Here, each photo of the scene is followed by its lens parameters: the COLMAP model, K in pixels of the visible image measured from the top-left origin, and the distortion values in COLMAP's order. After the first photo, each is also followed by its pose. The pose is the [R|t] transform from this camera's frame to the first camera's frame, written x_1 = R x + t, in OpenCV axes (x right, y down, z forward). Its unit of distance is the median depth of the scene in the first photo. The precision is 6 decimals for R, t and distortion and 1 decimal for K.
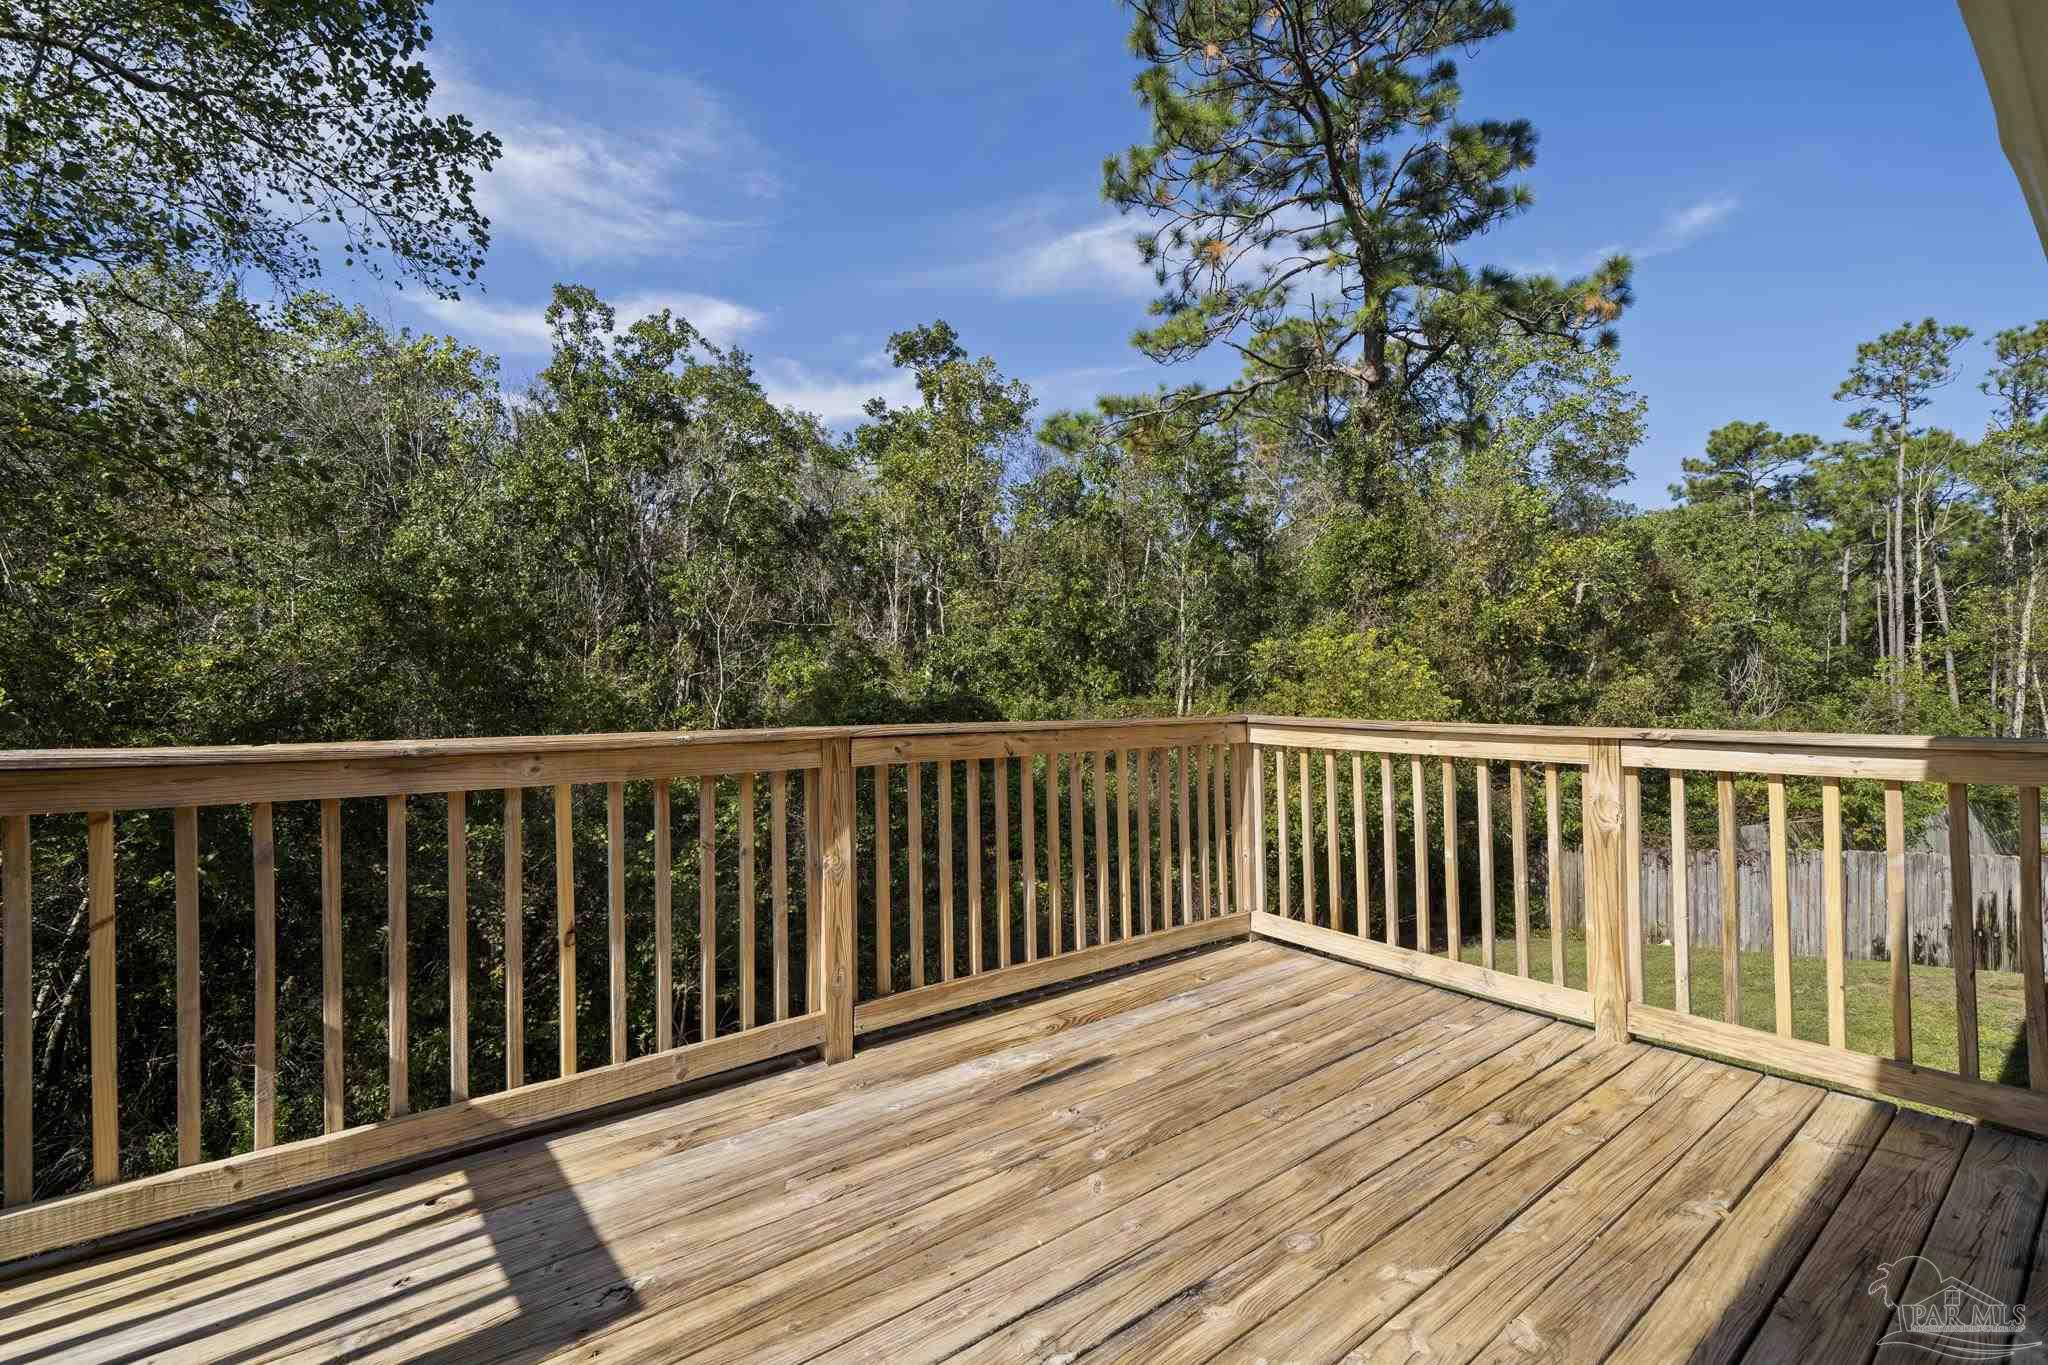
lens RADIAL K [[920.7, 0, 1014.7], [0, 920.7, 682.8], [0, 0, 1]] dist [0.002629, -0.000018]
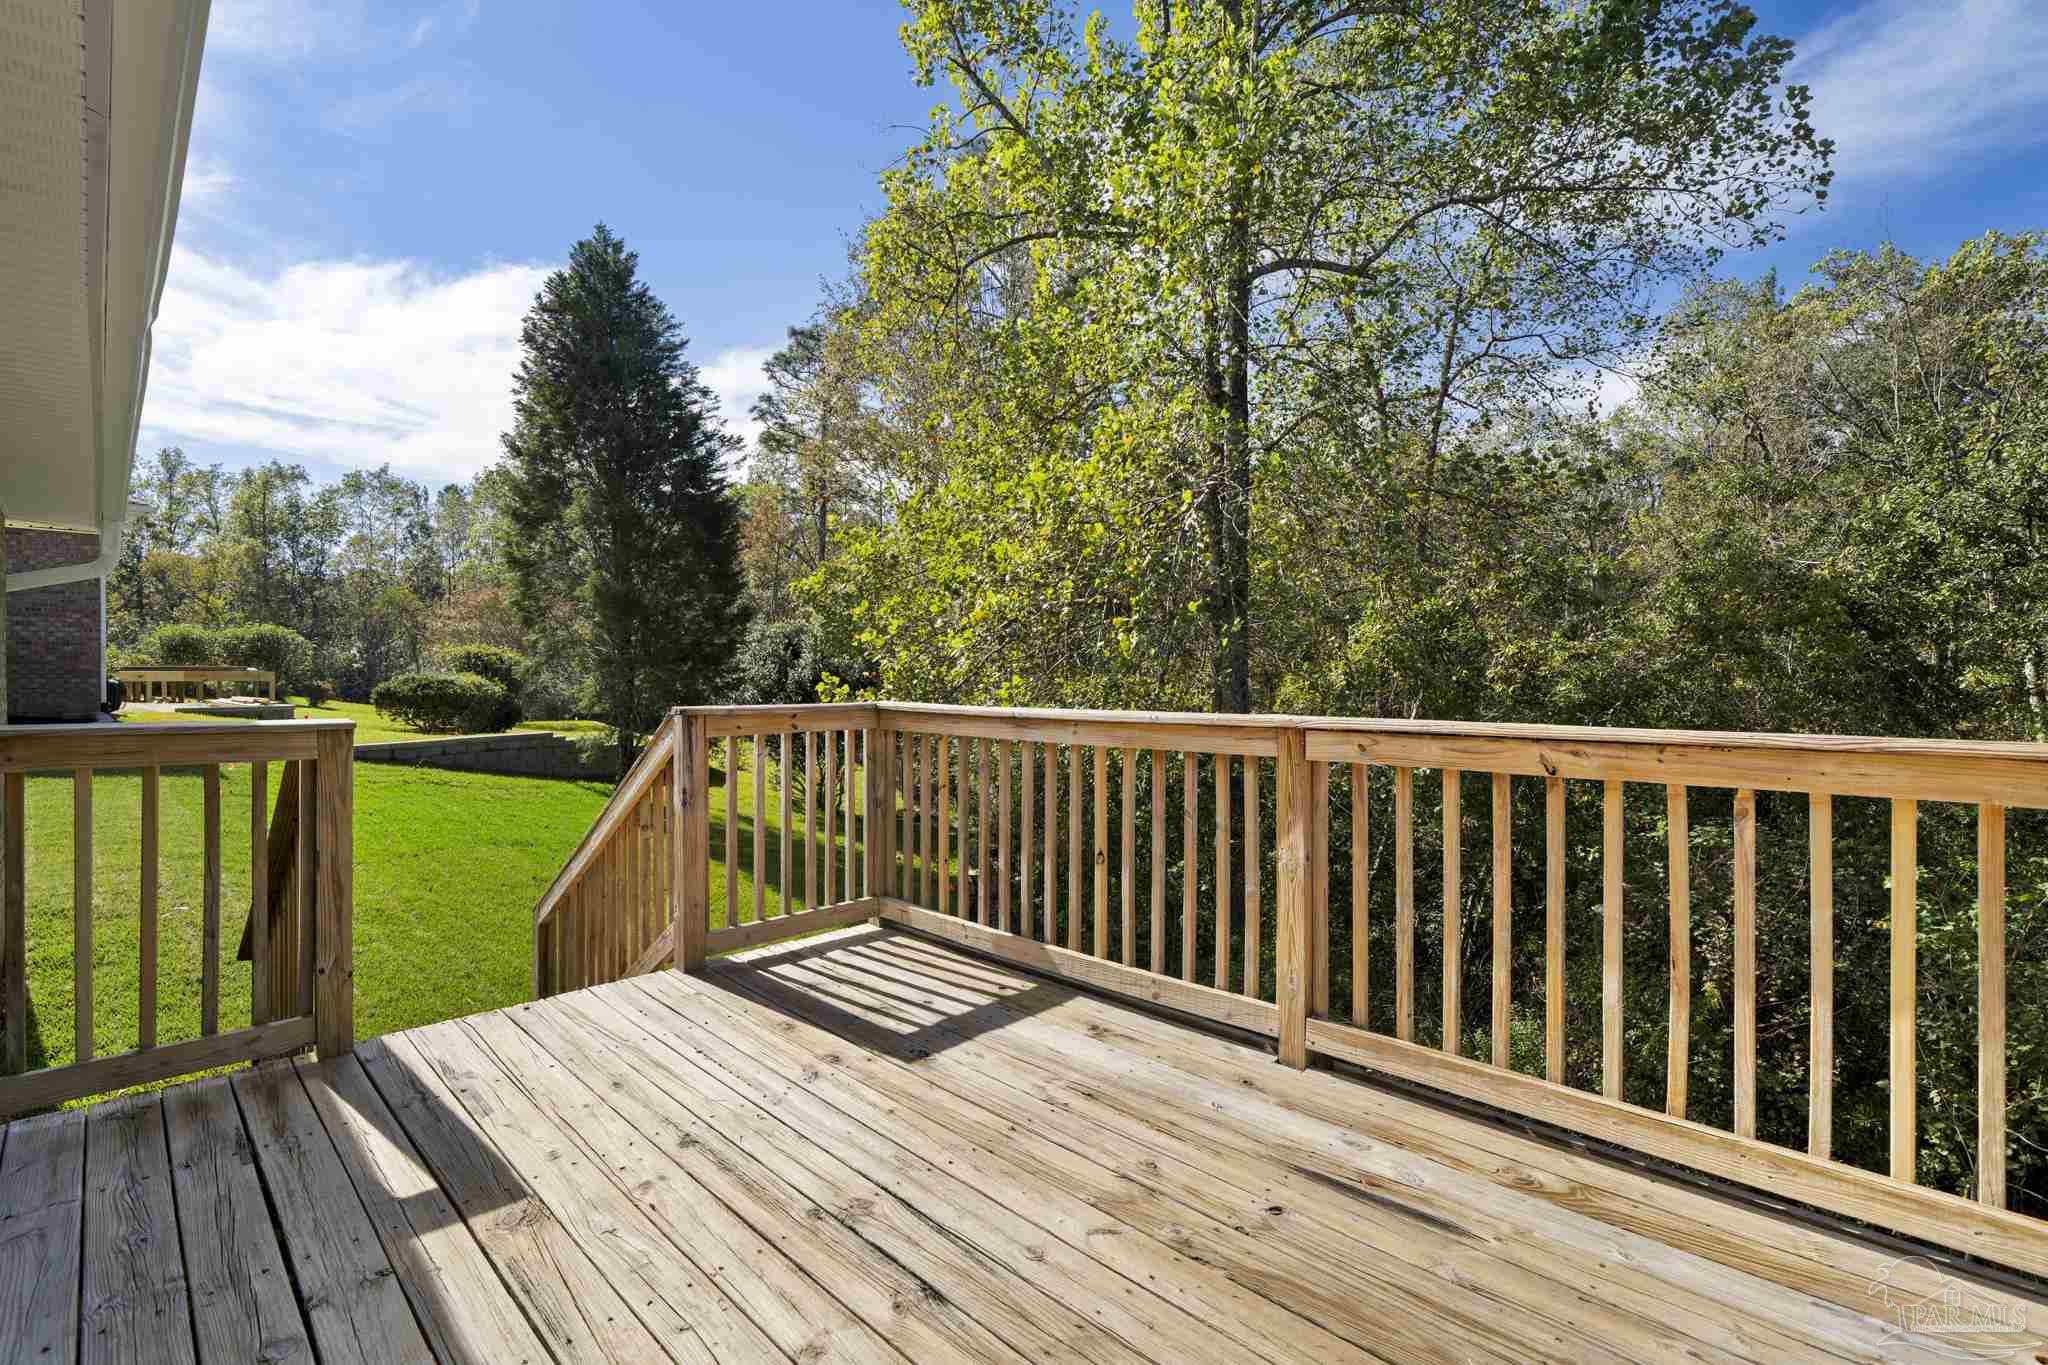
lens RADIAL K [[920.7, 0, 1015.2], [0, 920.7, 680.8], [0, 0, 1]] dist [0.002629, -0.000018]
pose [[0.110694, 0.006269, -0.993835, 0.751104], [0.005904, 0.999958, 0.006965, 0.002131], [0.993837, -0.006639, 0.110652, 0.631117]]
